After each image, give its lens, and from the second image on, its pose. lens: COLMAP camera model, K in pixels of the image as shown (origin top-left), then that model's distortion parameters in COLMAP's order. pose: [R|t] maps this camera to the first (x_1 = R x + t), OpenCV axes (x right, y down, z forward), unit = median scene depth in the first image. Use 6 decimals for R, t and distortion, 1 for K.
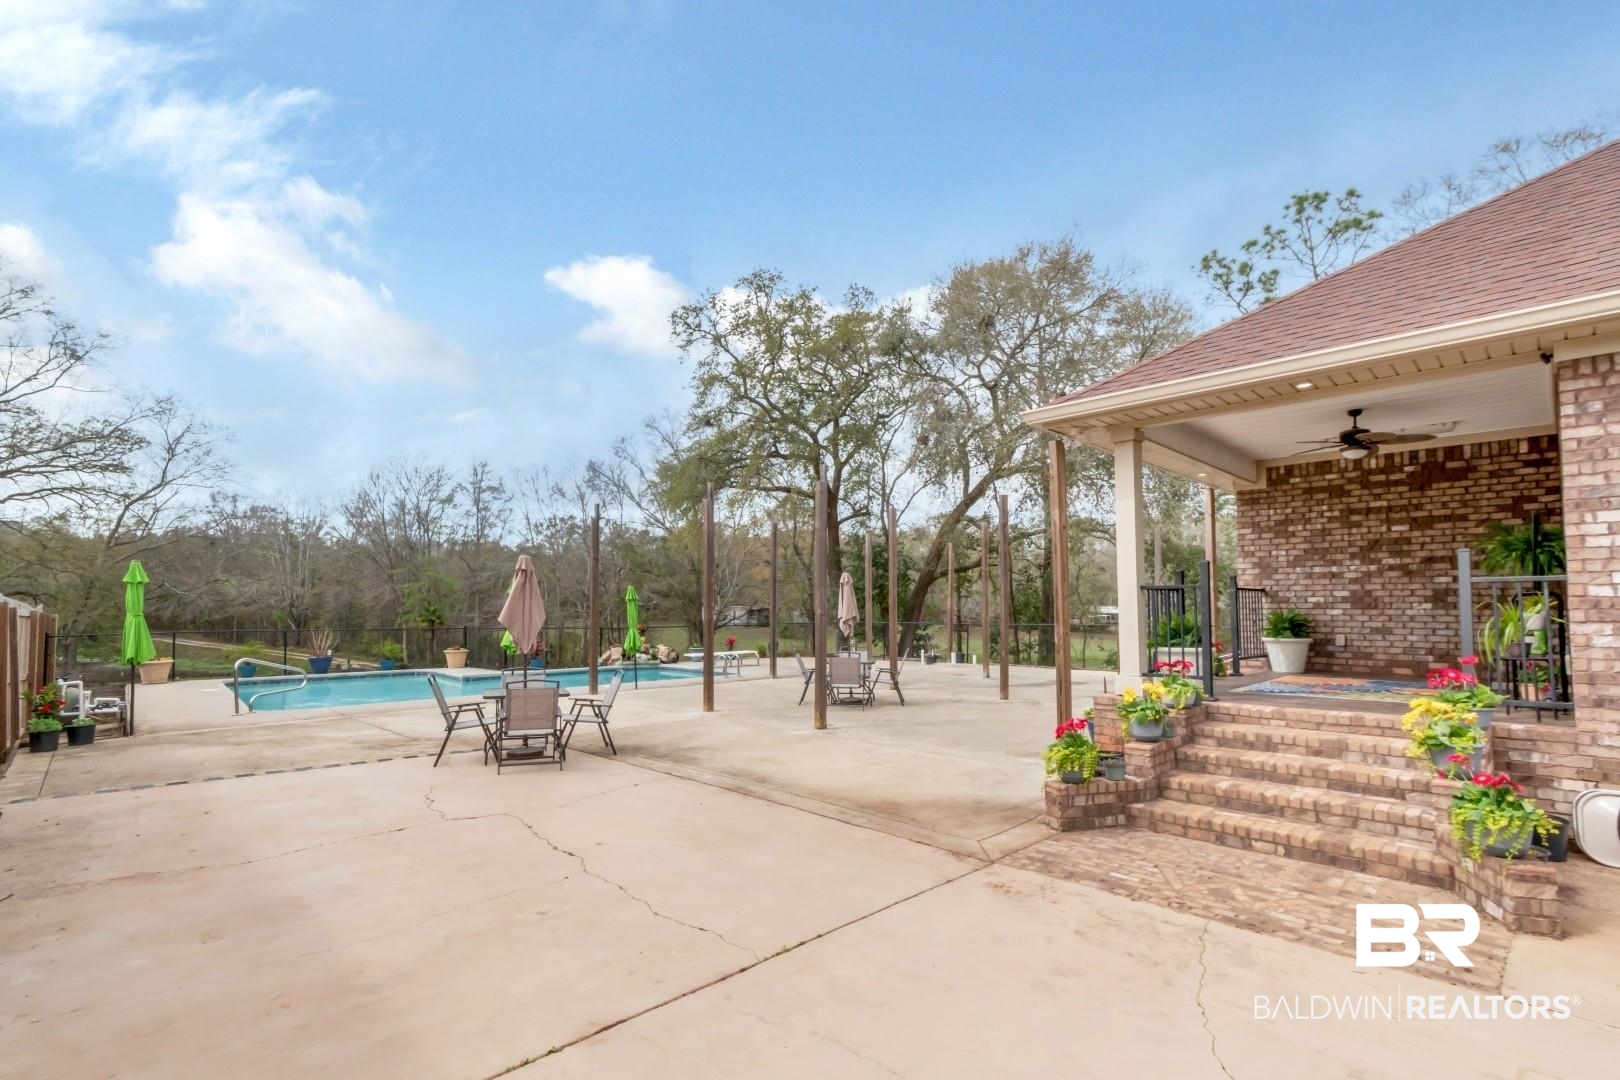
lens RADIAL K [[777.6, 0, 811.3], [0, 777.6, 564.0], [0, 0, 1]] dist [0.015148, -0.000325]
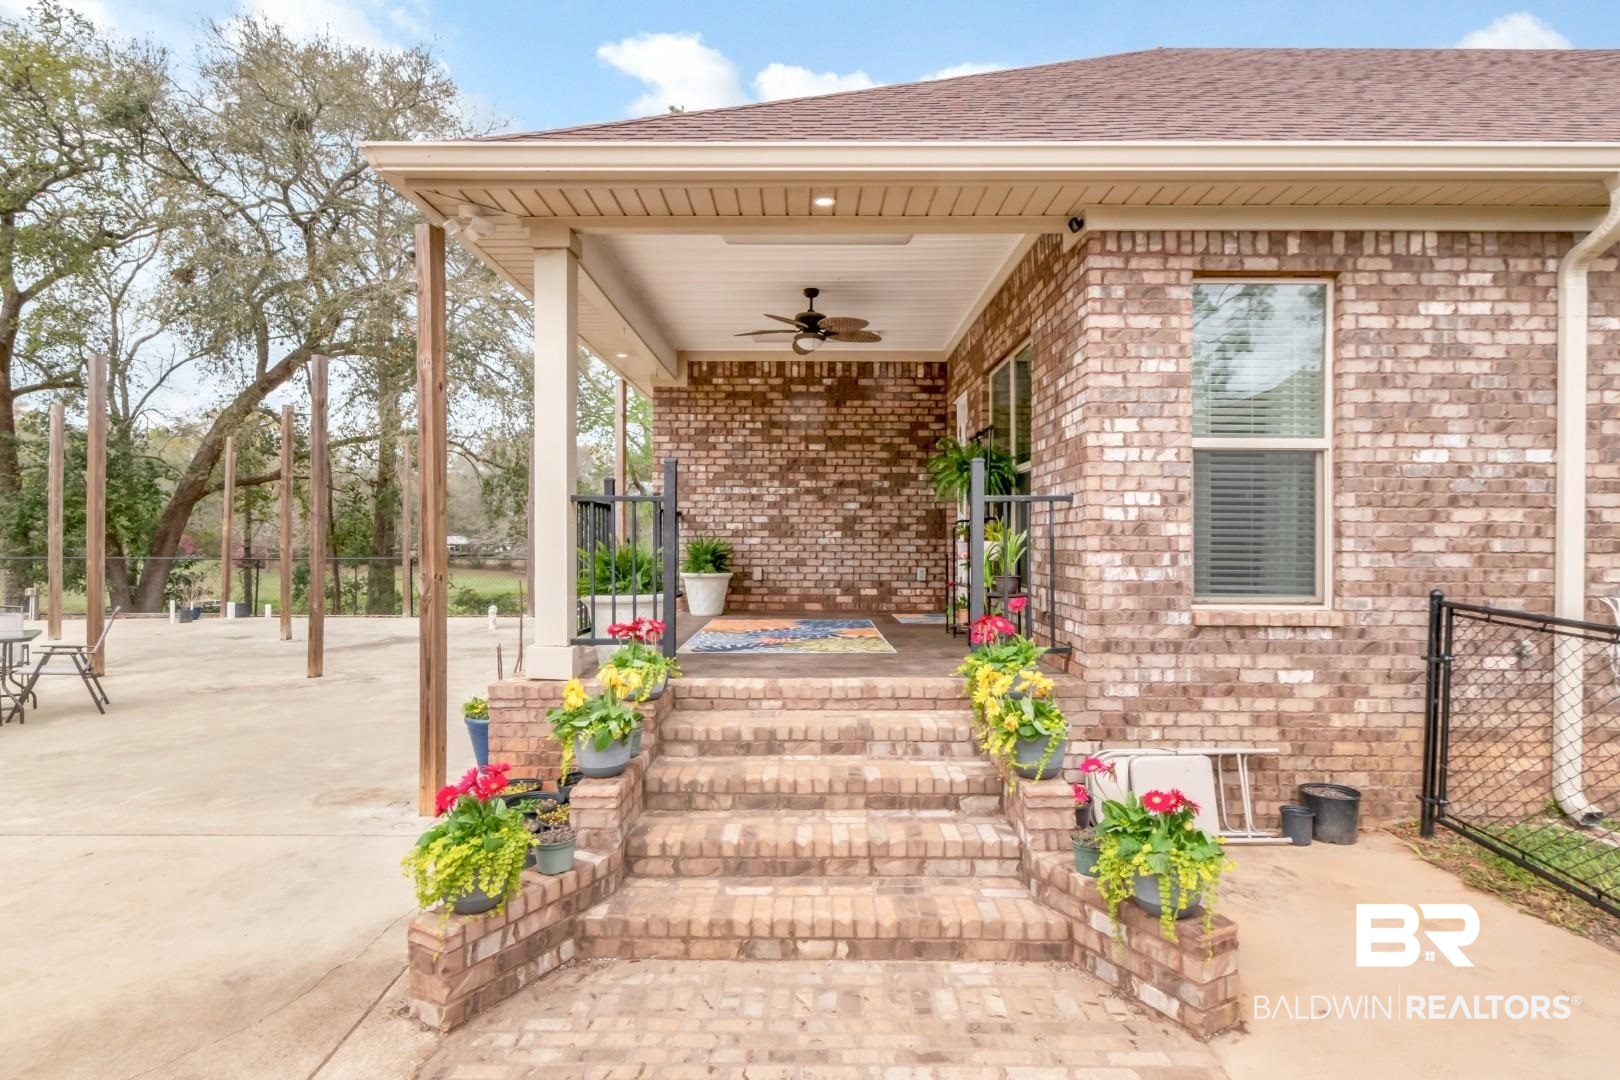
lens RADIAL K [[829.1, 0, 803.4], [0, 829.1, 538.4], [0, 0, 1]] dist [0.003154, -0.001264]
pose [[0.717550, 0.006040, 0.696481, 0.084185], [-0.045088, 0.998268, 0.037794, 0.023331], [-0.695046, -0.058522, 0.716579, 0.333269]]
